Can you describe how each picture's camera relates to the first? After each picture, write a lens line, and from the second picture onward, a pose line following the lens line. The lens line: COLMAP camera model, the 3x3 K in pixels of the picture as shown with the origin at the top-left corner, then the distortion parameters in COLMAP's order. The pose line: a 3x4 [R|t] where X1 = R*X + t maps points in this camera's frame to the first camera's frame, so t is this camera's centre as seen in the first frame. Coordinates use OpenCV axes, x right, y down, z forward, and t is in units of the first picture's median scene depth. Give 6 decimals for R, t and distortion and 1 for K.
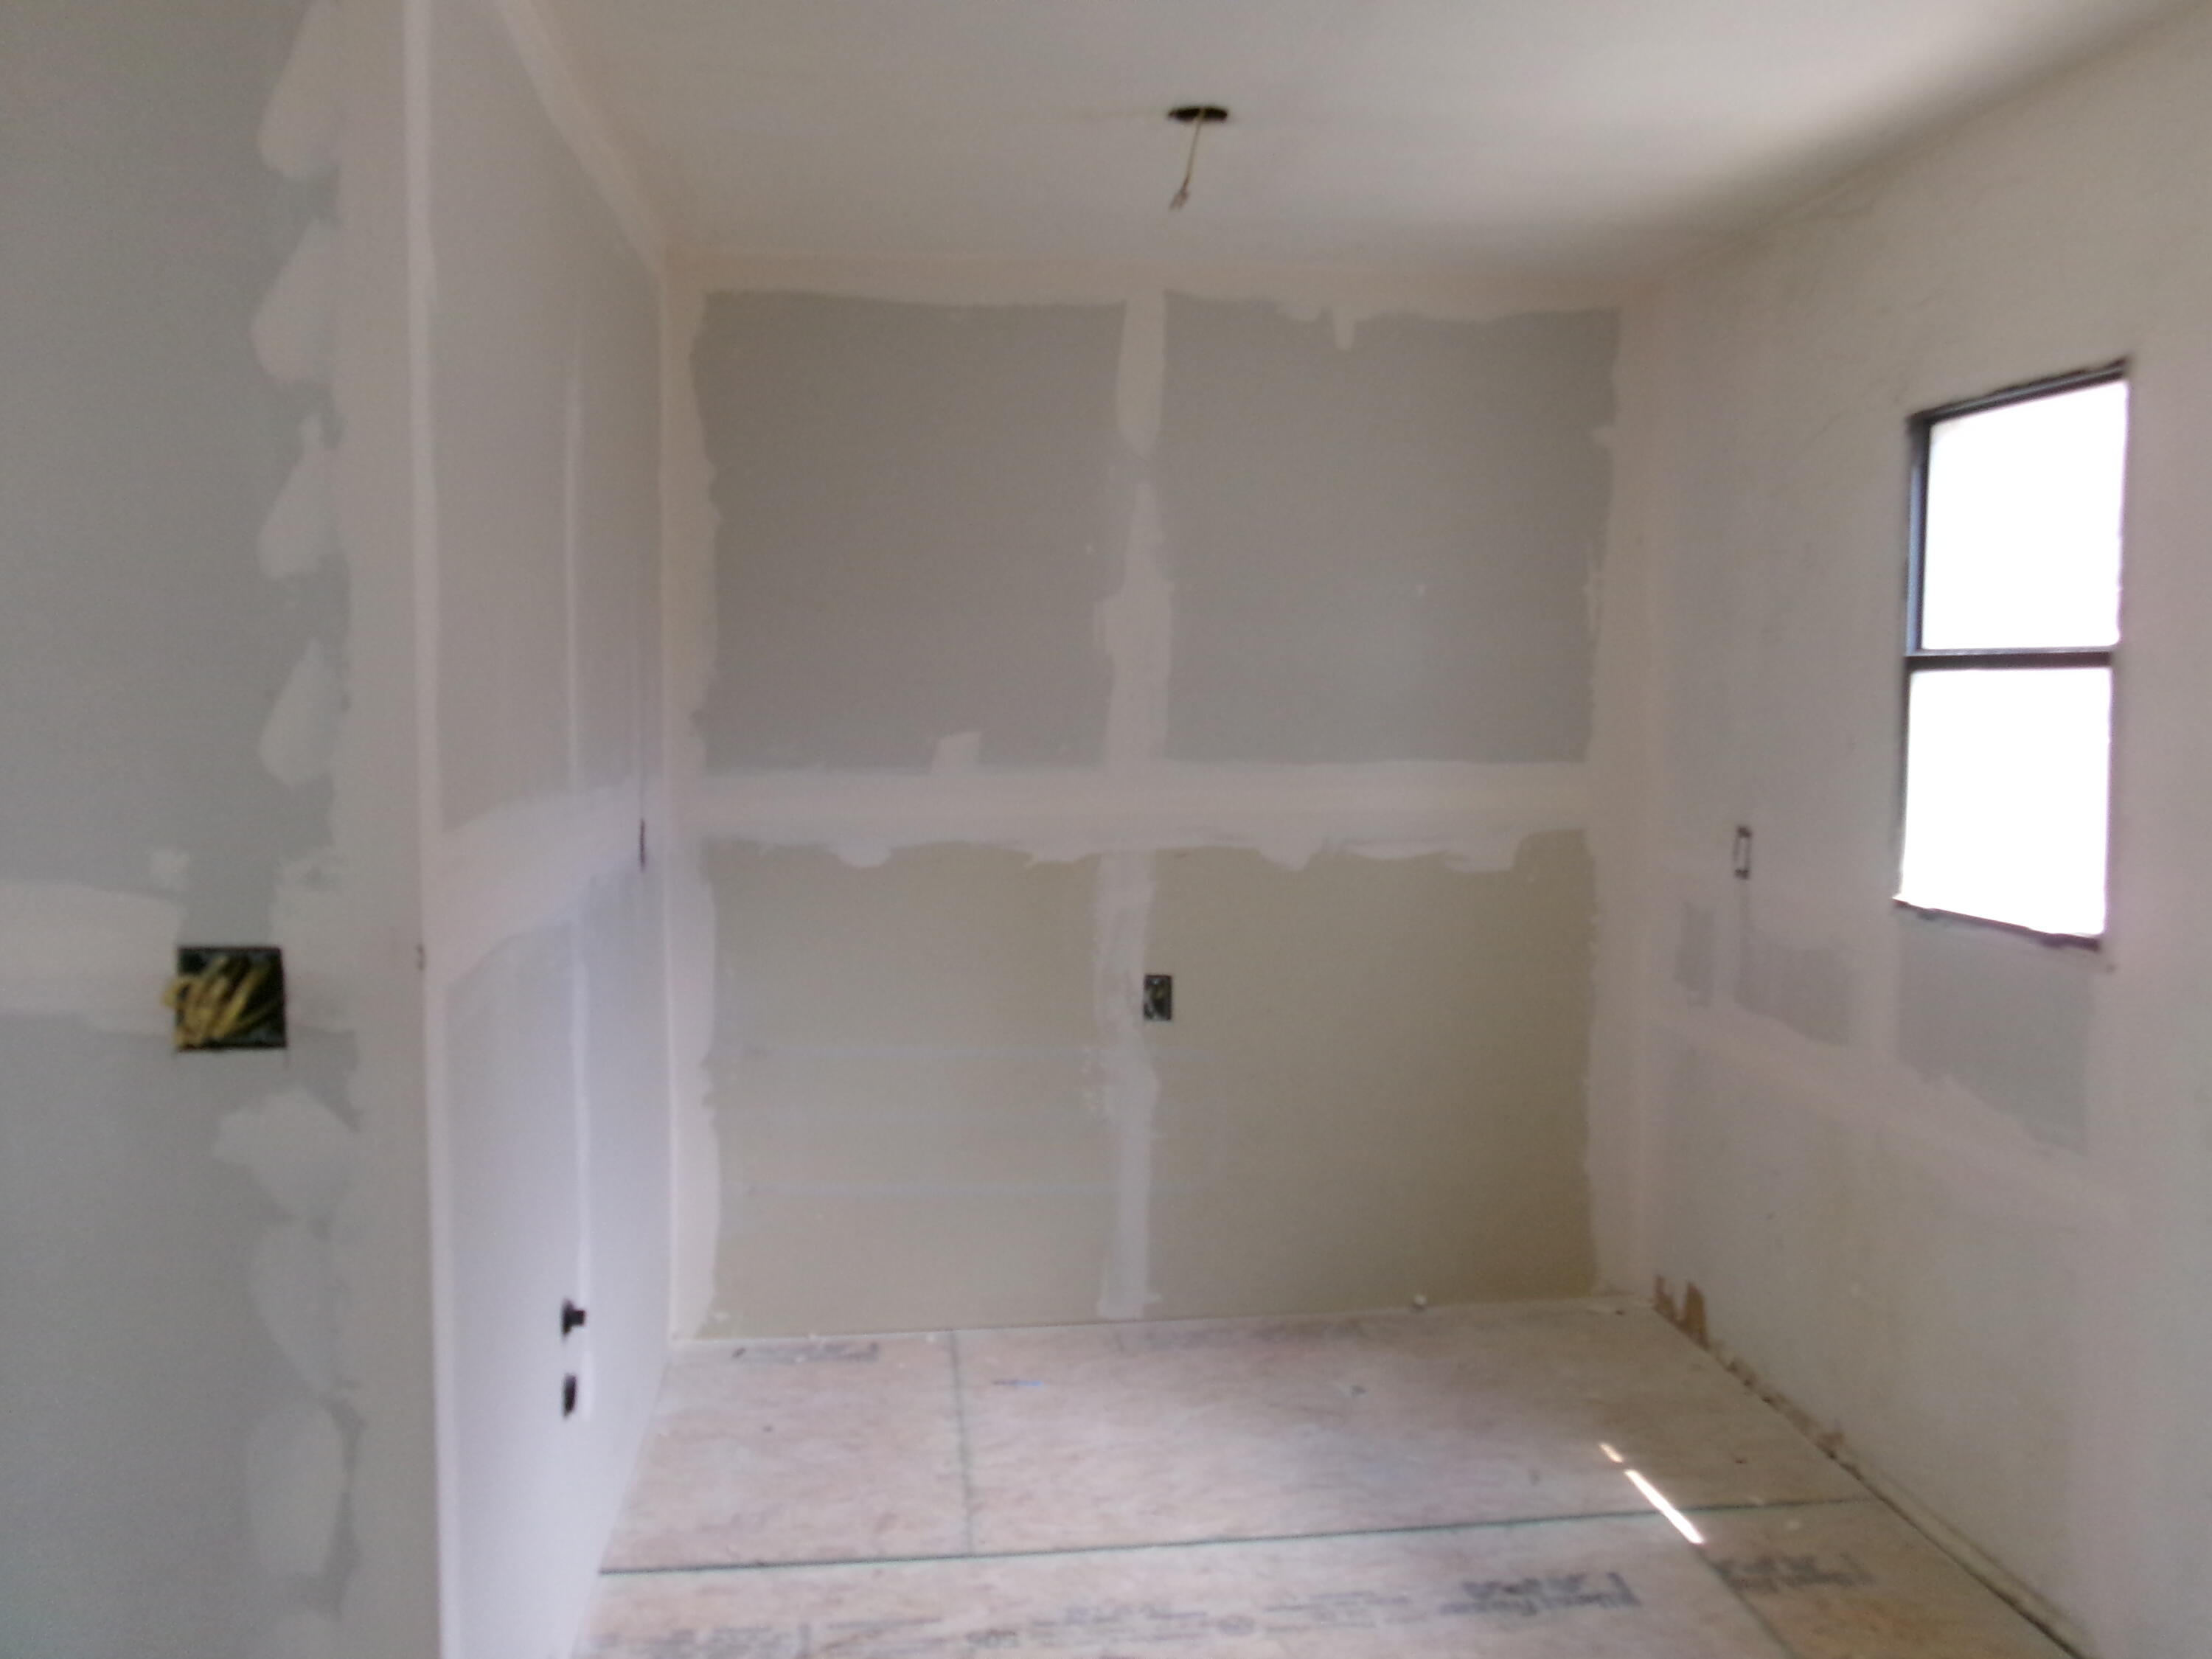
lens RADIAL K [[1814.7, 0, 1110.6], [0, 1814.7, 829.8], [0, 0, 1]] dist [0.010074, -0.004634]
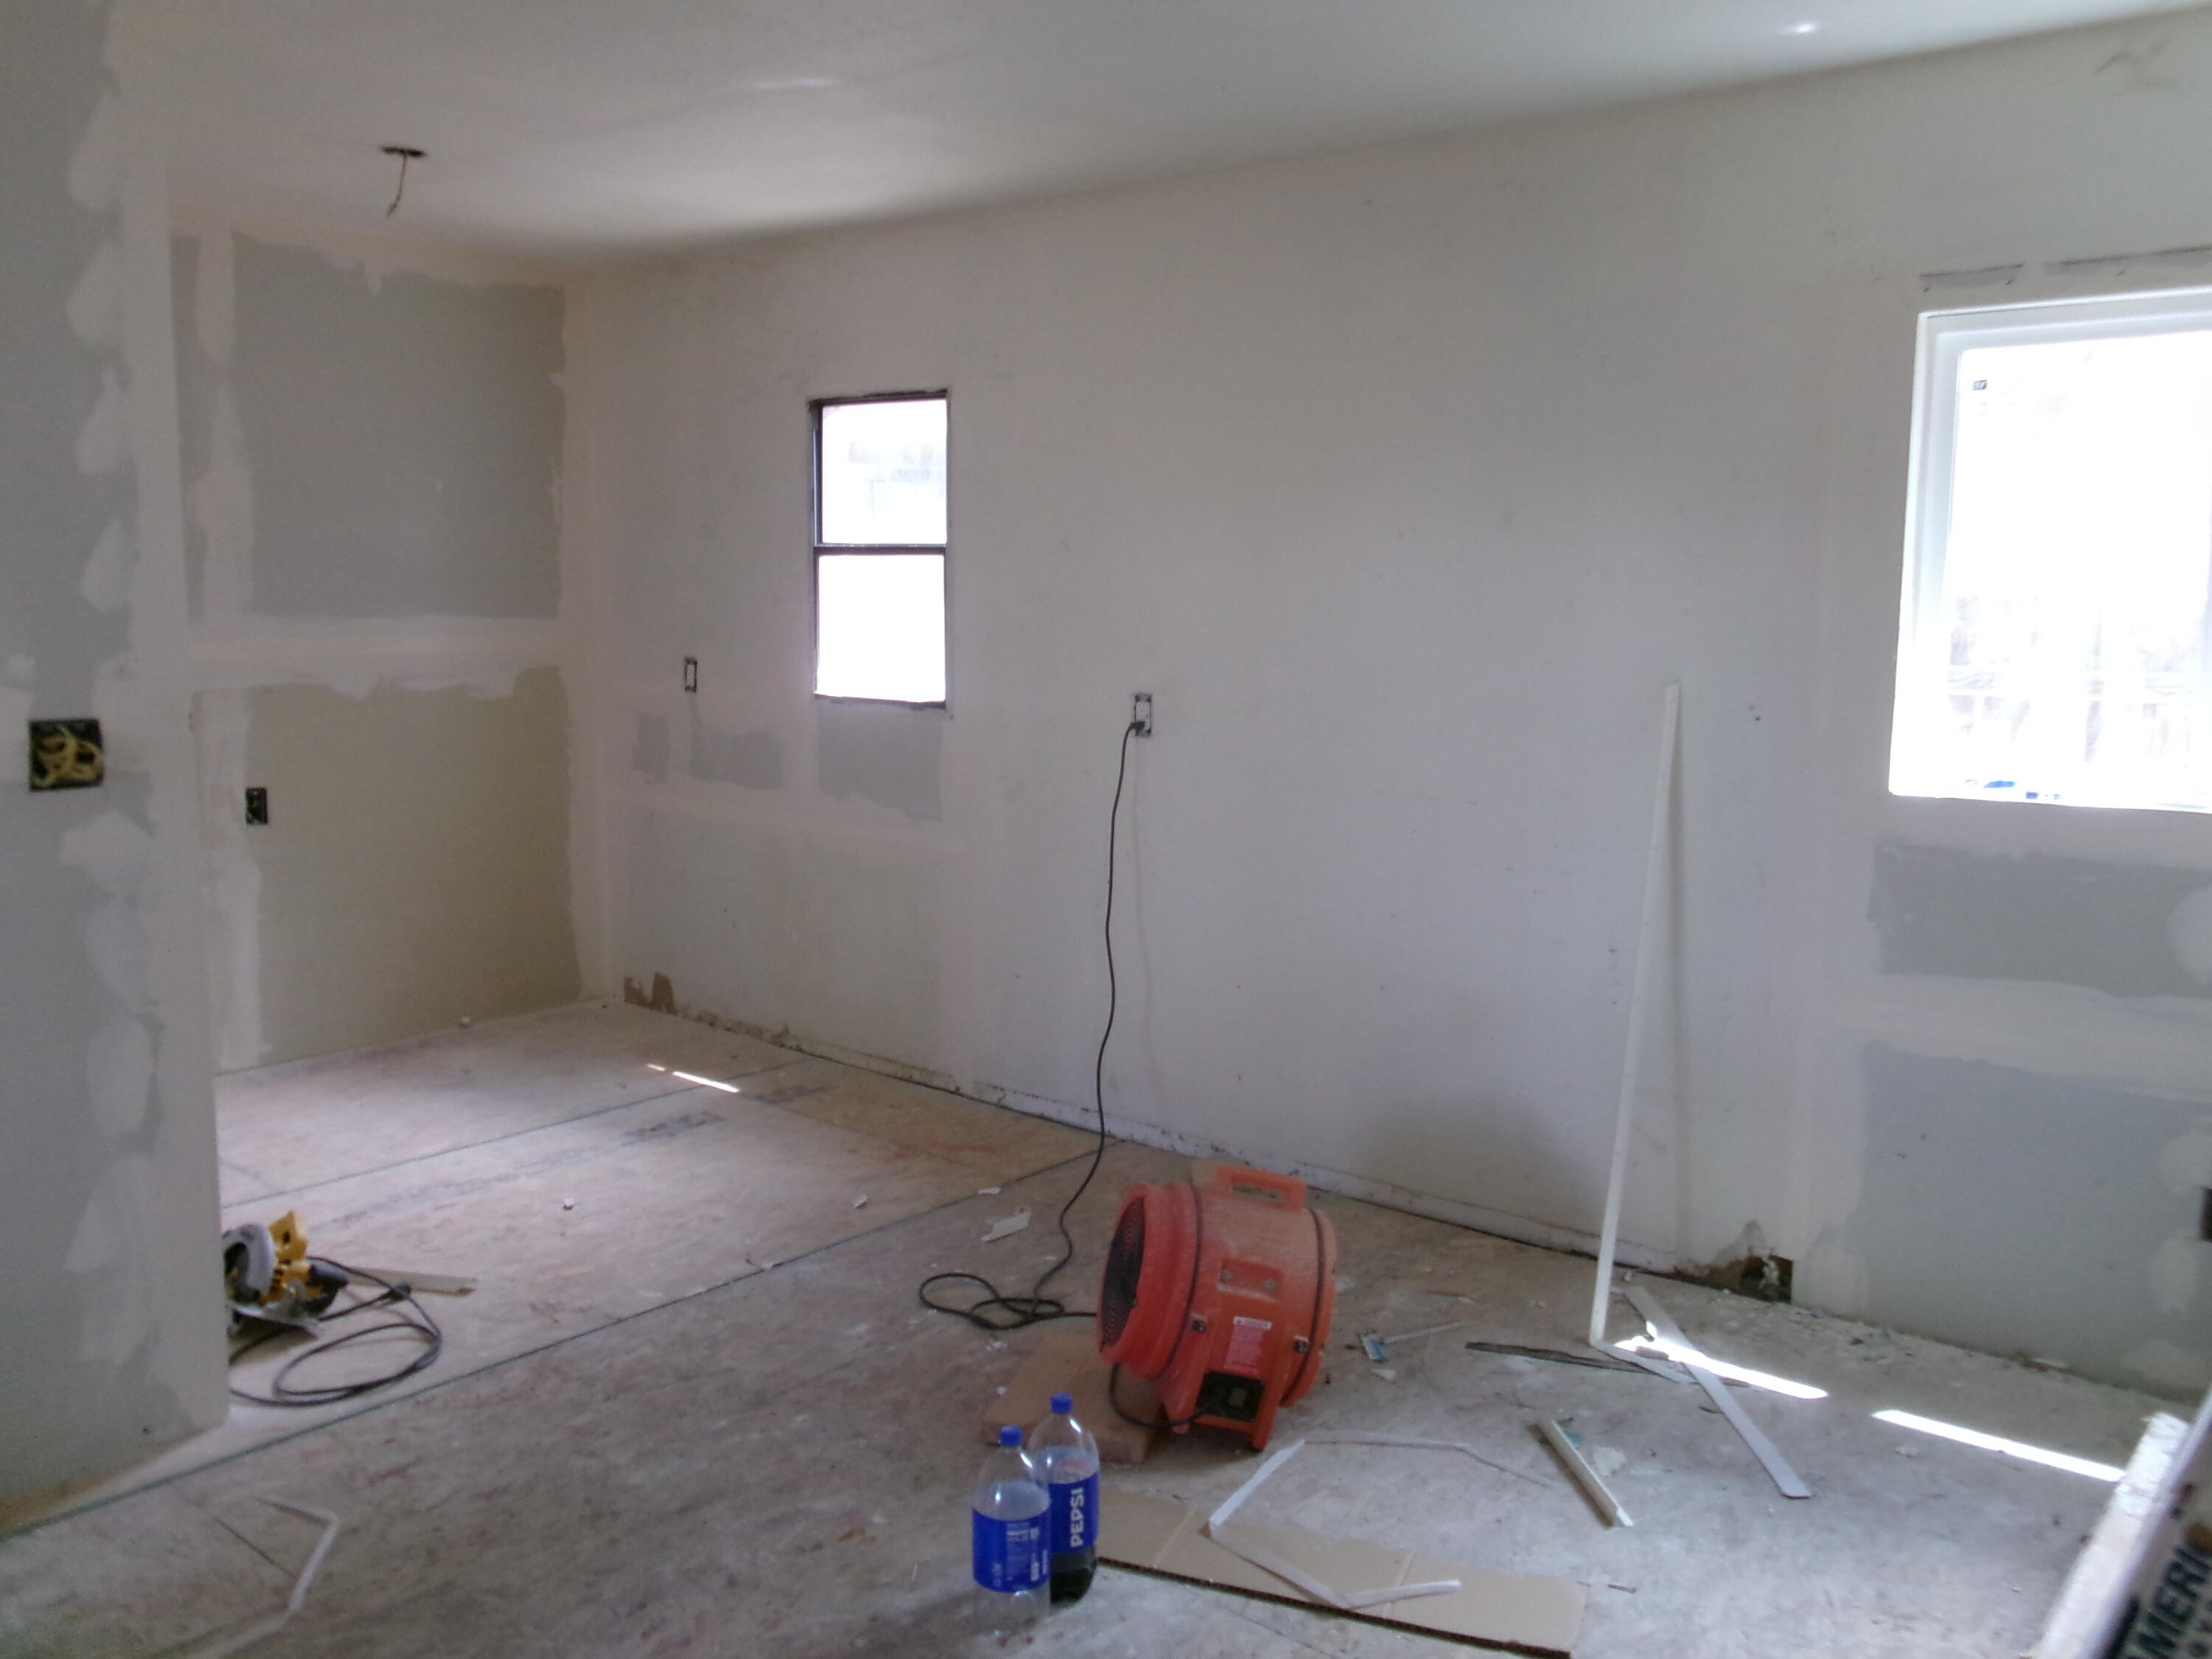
lens RADIAL K [[1814.7, 0, 1110.6], [0, 1814.7, 829.8], [0, 0, 1]] dist [0.010074, -0.004634]
pose [[0.728256, -0.083768, 0.680167, -0.516187], [0.039662, 0.995990, 0.080198, 0.040265], [-0.684157, -0.031428, 0.728657, -0.403171]]
